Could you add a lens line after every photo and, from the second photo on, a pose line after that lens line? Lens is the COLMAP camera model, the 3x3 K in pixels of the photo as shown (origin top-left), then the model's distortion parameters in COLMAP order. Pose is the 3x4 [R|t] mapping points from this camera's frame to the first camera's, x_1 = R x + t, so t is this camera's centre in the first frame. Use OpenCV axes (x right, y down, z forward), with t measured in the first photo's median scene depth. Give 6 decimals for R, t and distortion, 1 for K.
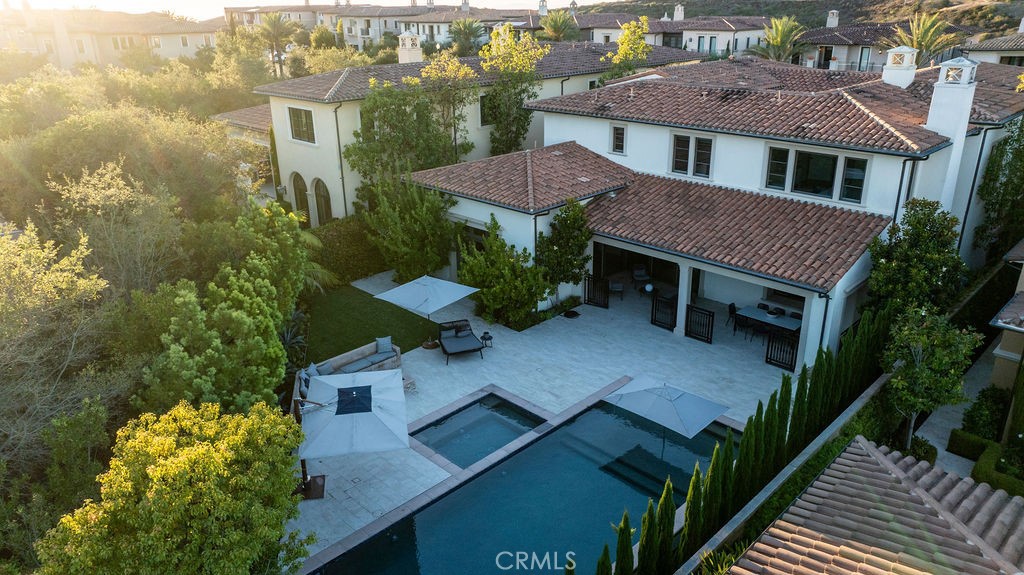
lens RADIAL K [[722.6, 0, 518.3], [0, 722.6, 290.0], [0, 0, 1]] dist [-0.063816, 0.076057]
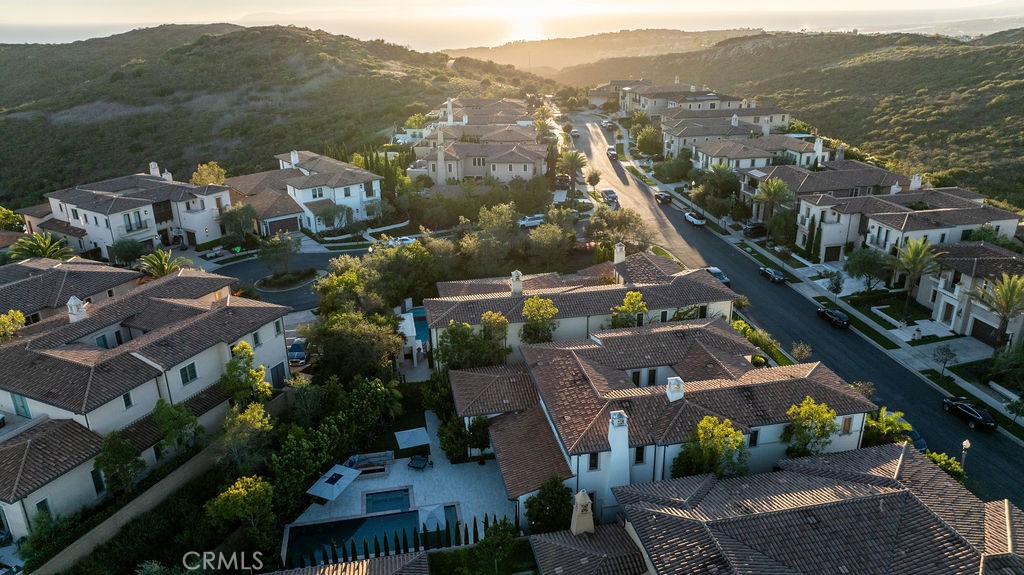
lens RADIAL K [[722.6, 0, 518.3], [0, 722.6, 290.0], [0, 0, 1]] dist [-0.063816, 0.076057]
pose [[0.829418, 0.212057, -0.516815, 1.224766], [-0.209119, 0.975744, 0.064754, -0.664232], [0.518010, 0.054367, 0.853645, -0.833700]]
